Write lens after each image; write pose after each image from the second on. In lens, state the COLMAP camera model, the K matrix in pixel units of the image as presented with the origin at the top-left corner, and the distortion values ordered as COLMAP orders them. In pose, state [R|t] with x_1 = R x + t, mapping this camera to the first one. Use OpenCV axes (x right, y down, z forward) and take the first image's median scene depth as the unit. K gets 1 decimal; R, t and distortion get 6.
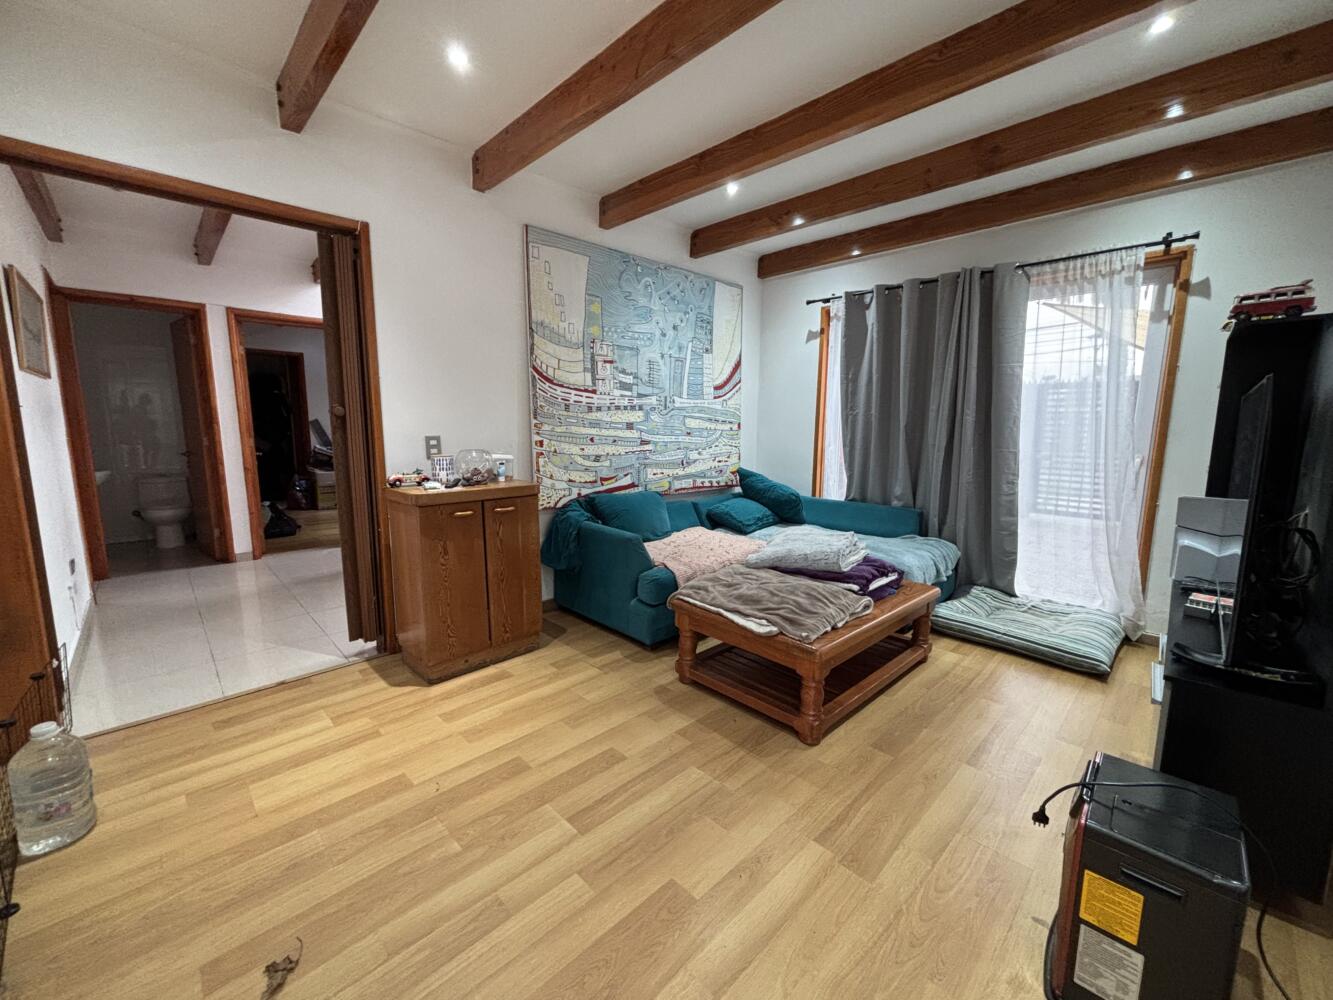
lens RADIAL K [[536.2, 0, 665.6], [0, 536.2, 498.9], [0, 0, 1]] dist [-0.003247, 0.000186]
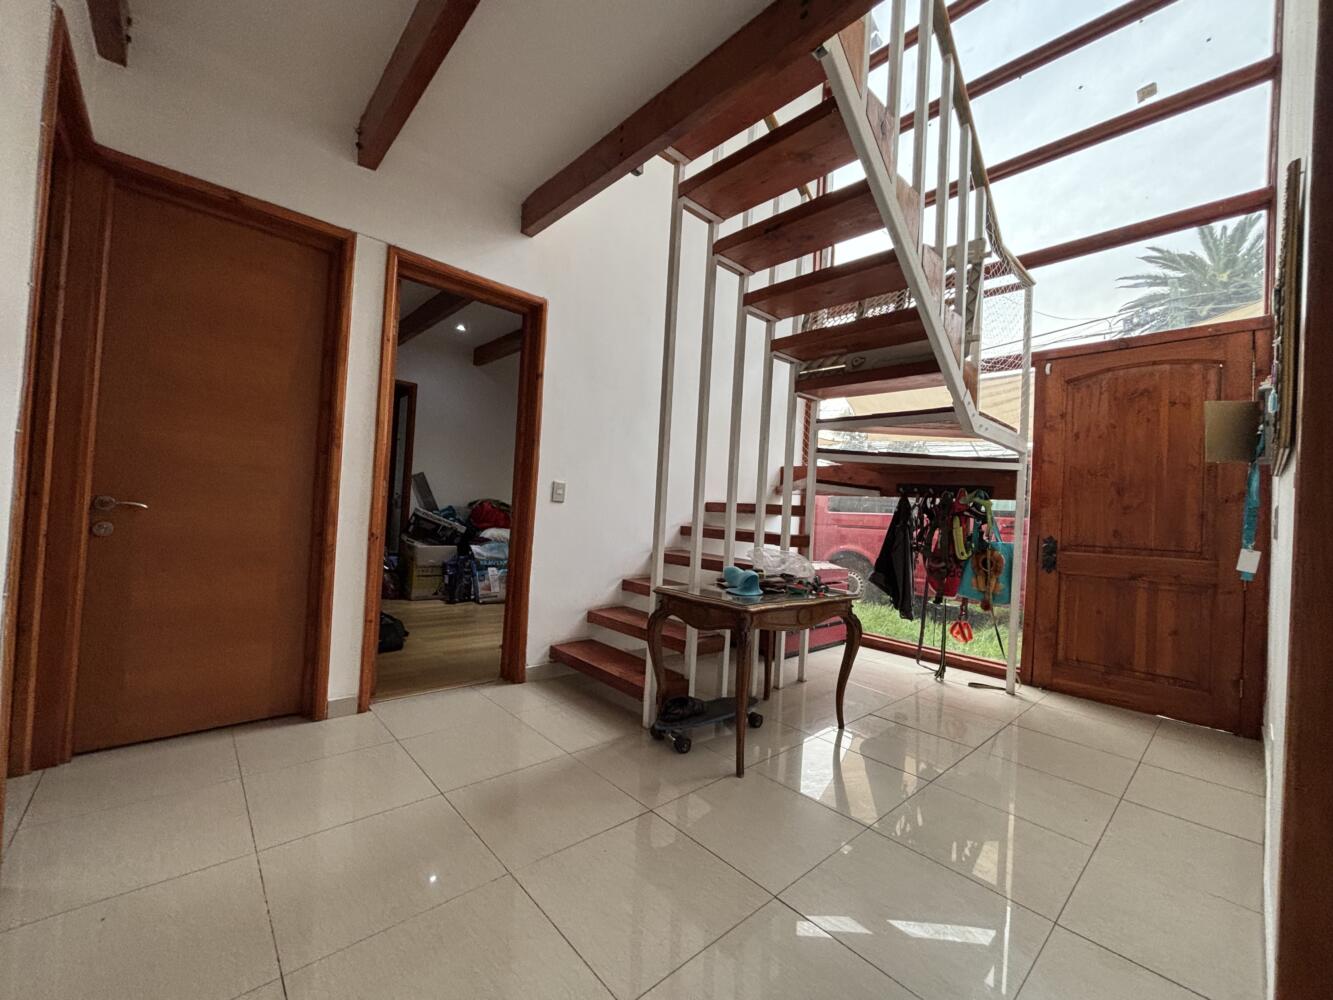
lens RADIAL K [[536.2, 0, 667.0], [0, 536.2, 498.3], [0, 0, 1]] dist [-0.003247, 0.000186]
pose [[0.998212, 0.050077, -0.032638, -0.092112], [-0.054784, 0.984865, -0.164437, -0.004054], [0.023909, 0.165931, 0.985847, 0.092104]]
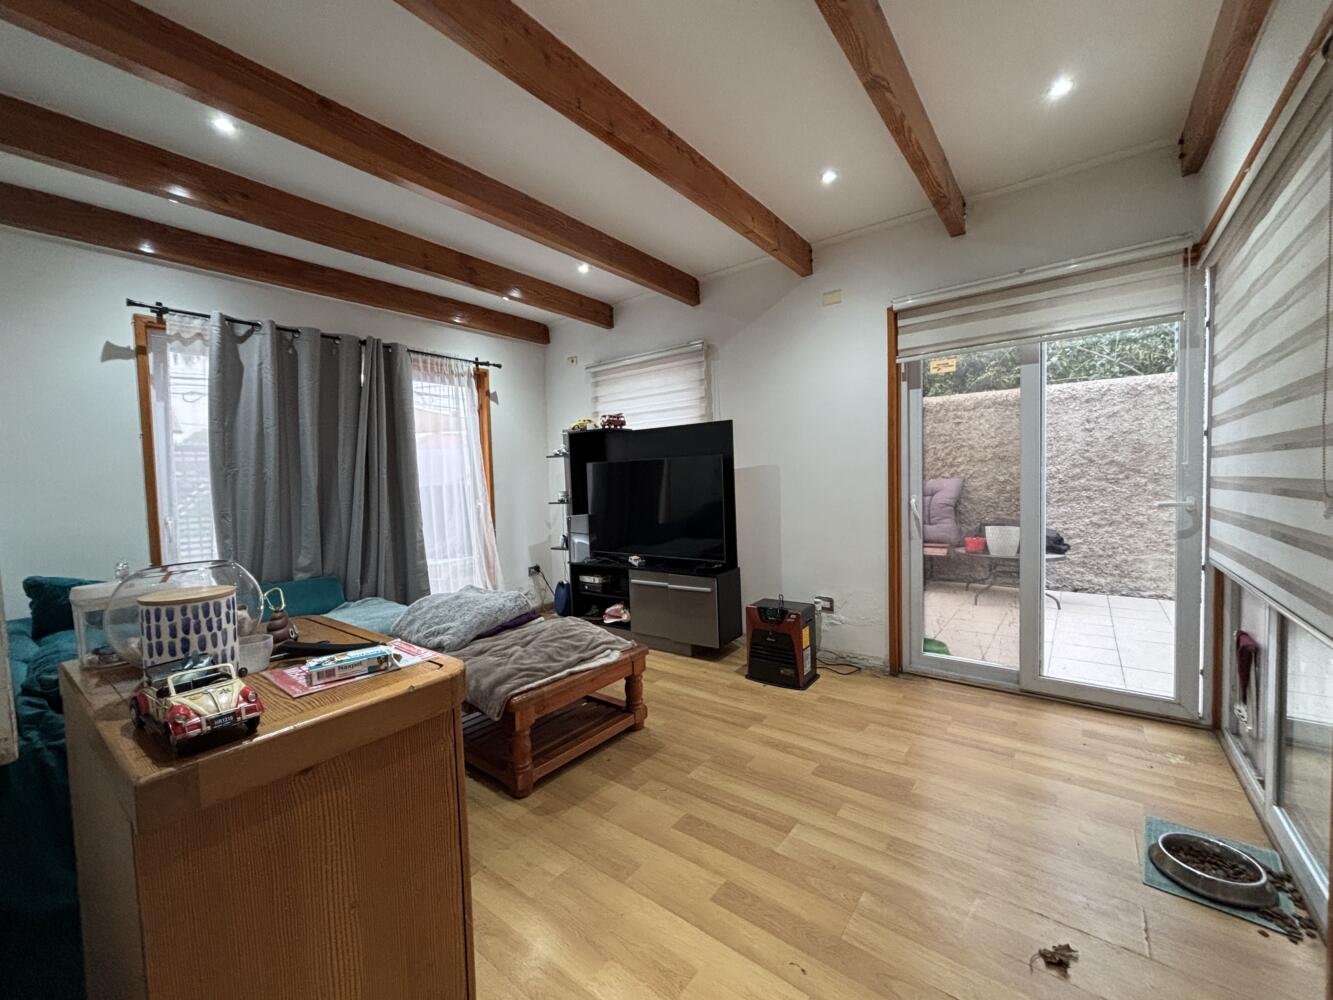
lens RADIAL K [[536.2, 0, 663.8], [0, 536.2, 498.2], [0, 0, 1]] dist [-0.003247, 0.000186]
pose [[-0.140278, -0.040734, 0.989274, -0.847041], [0.166328, 0.983985, 0.064101, -0.125655], [-0.976042, 0.173536, -0.131256, 0.902560]]
